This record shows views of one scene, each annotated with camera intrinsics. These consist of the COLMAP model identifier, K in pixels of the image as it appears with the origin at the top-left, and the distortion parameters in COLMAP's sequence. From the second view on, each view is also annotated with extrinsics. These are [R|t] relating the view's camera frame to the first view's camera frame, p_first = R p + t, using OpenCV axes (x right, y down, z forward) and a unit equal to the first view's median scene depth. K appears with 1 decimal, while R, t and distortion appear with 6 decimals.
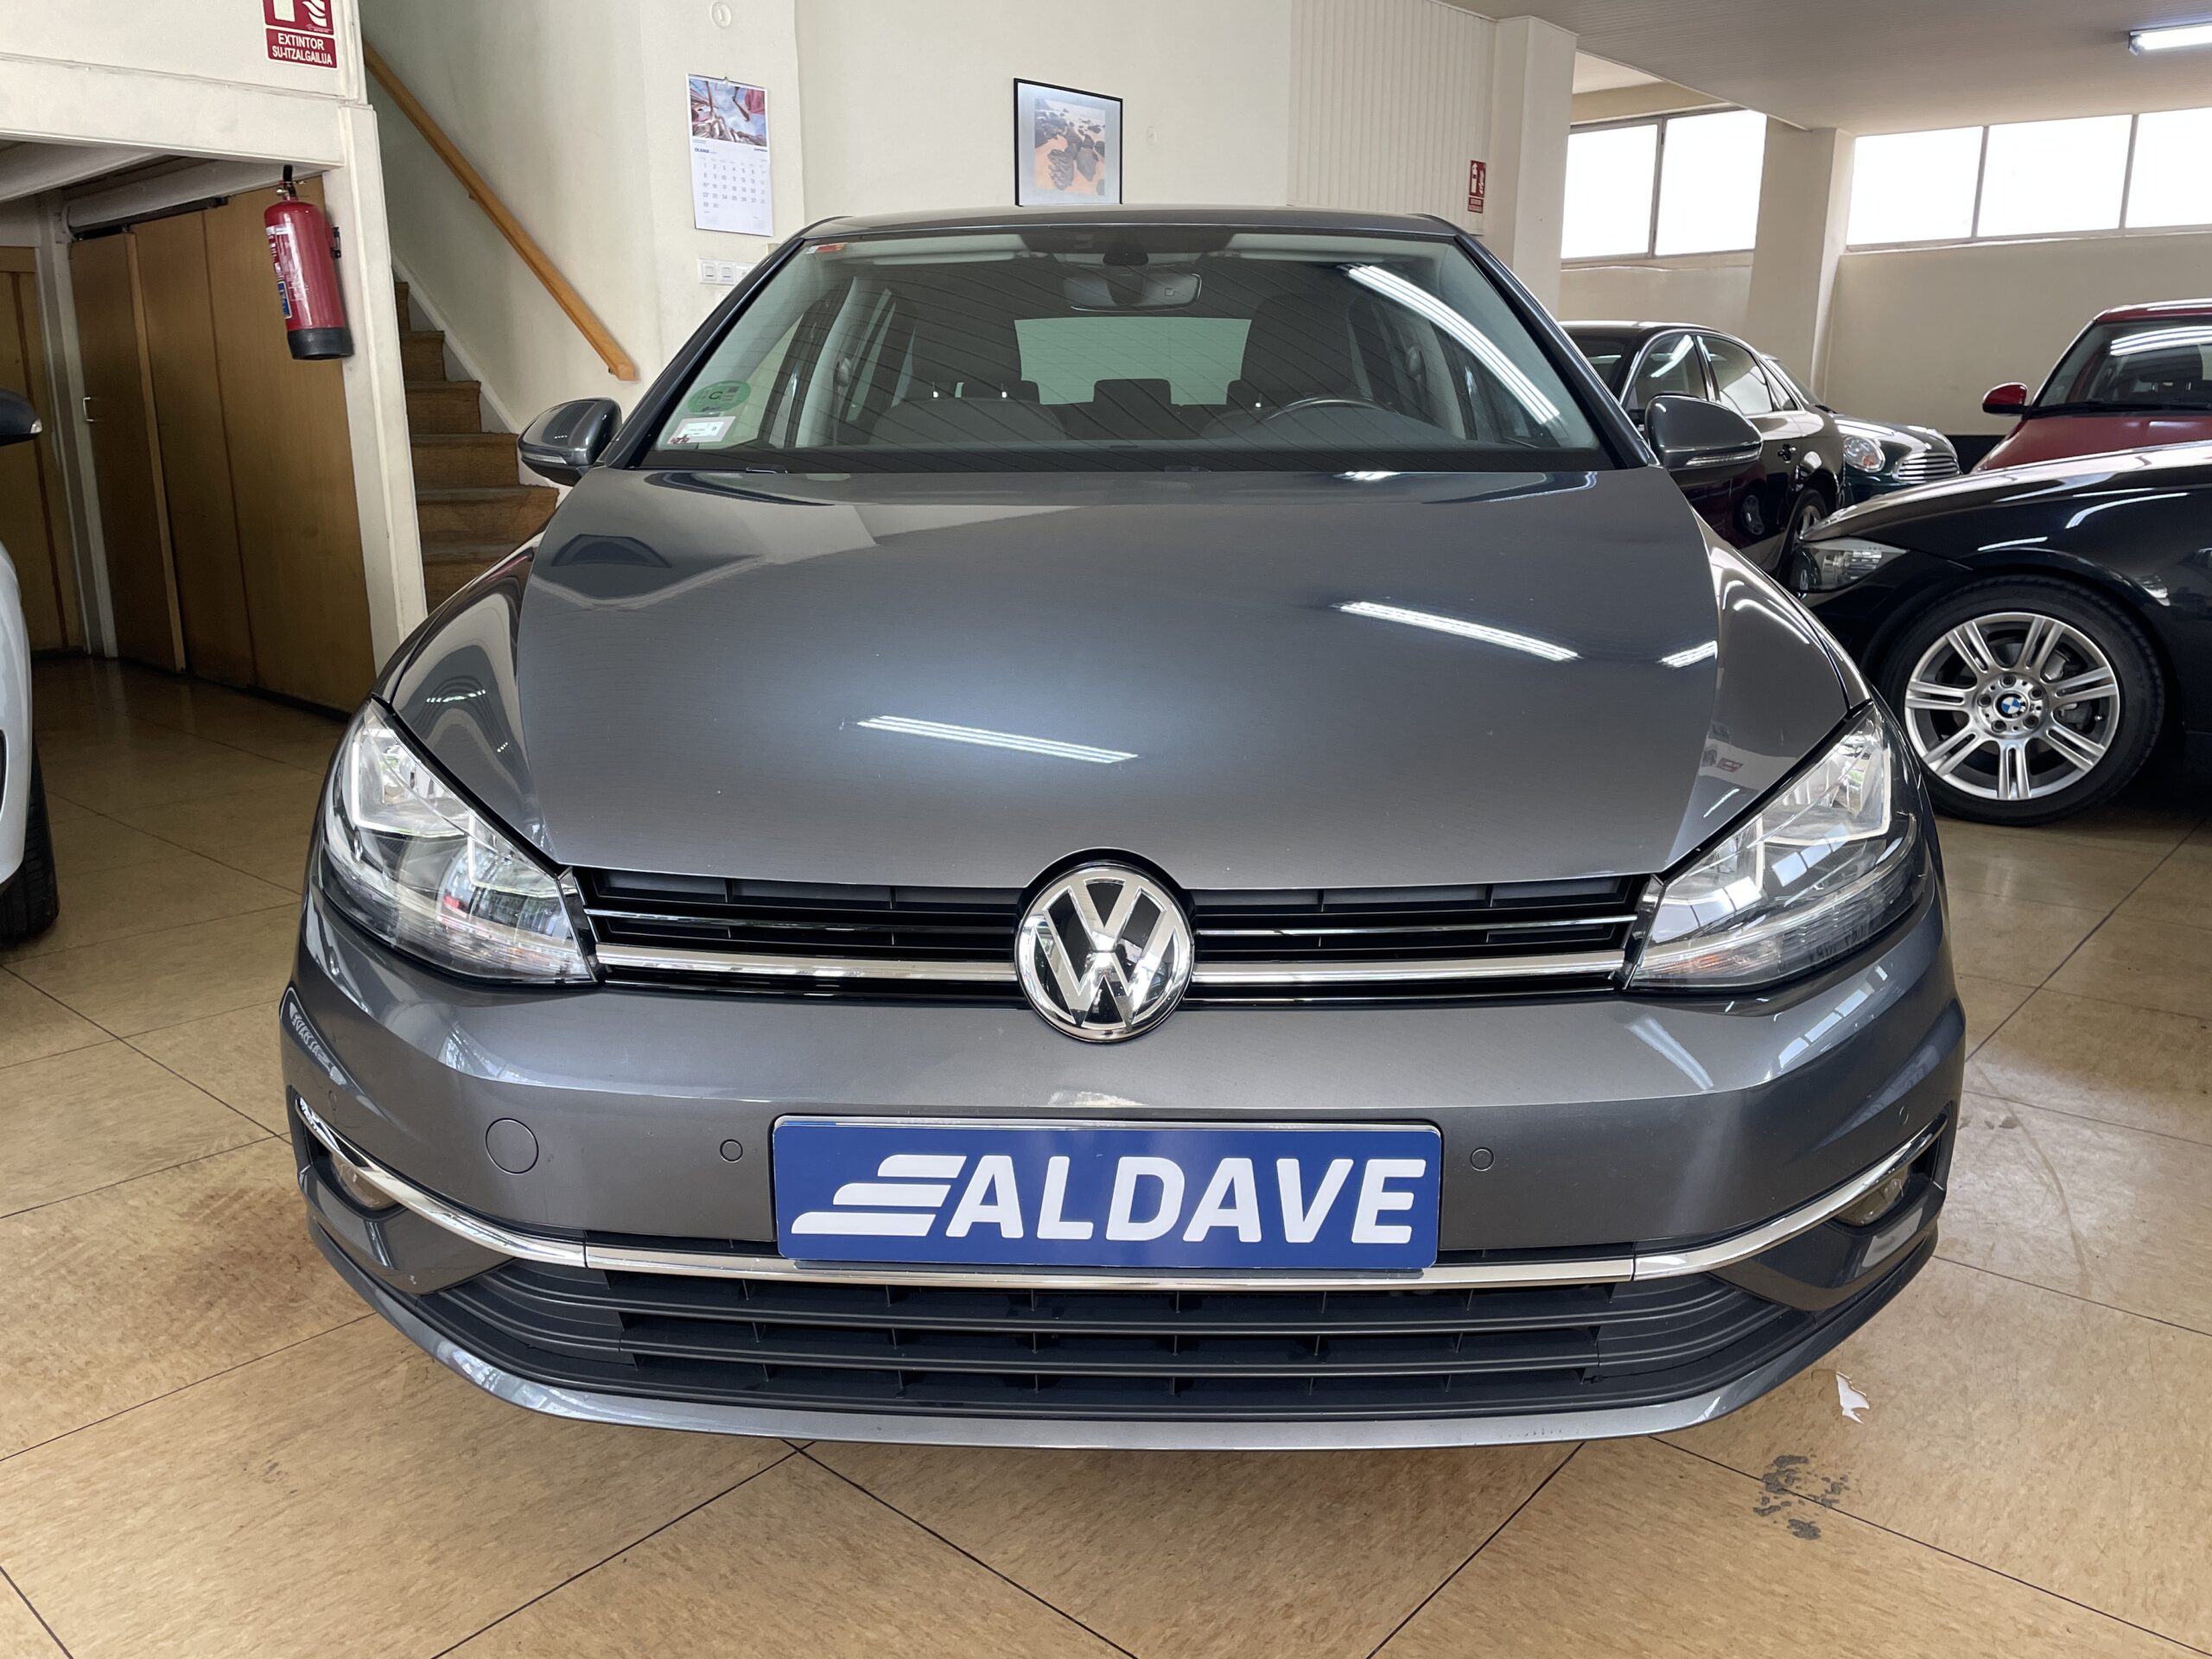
lens RADIAL K [[1682.7, 0, 1106.0], [0, 1682.7, 829.5], [0, 0, 1]] dist [0.117023, -0.148117]
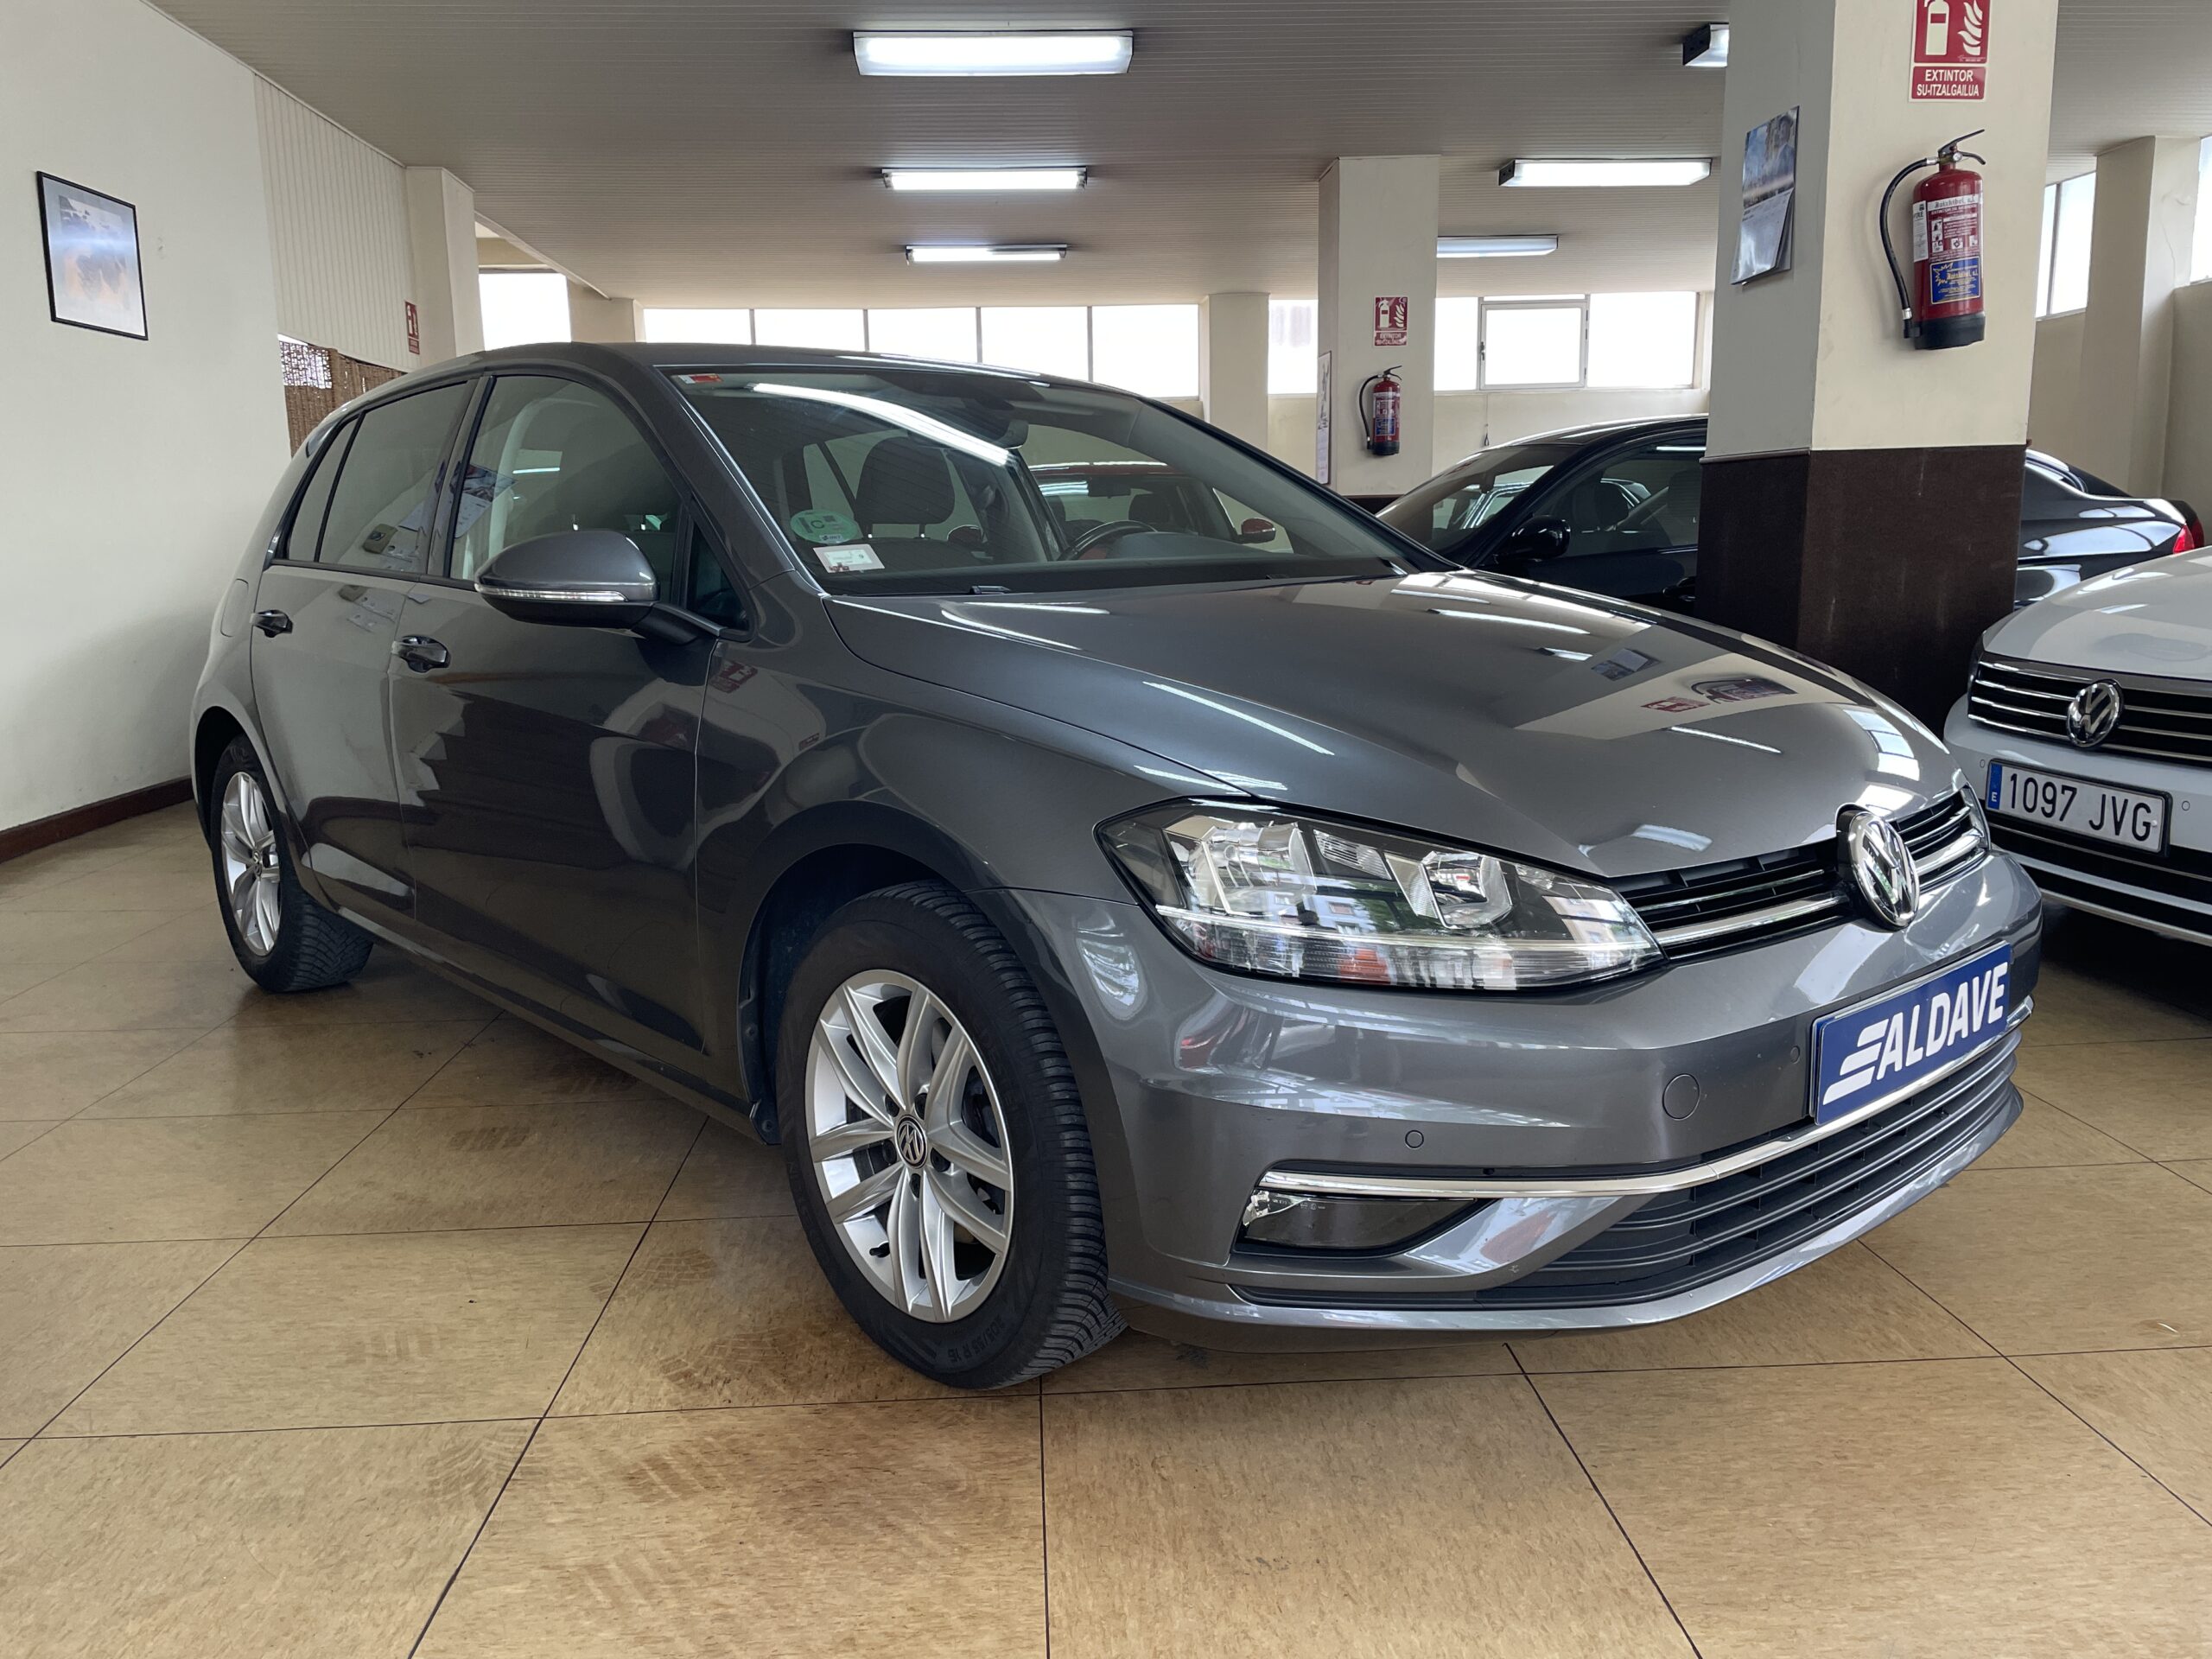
lens RADIAL K [[1682.7, 0, 1106.0], [0, 1682.7, 829.5], [0, 0, 1]] dist [0.117023, -0.148117]
pose [[0.717899, -0.131293, 0.683654, -1.471154], [0.185855, 0.982556, -0.006469, -0.077223], [-0.670879, 0.131705, 0.729777, 0.338741]]
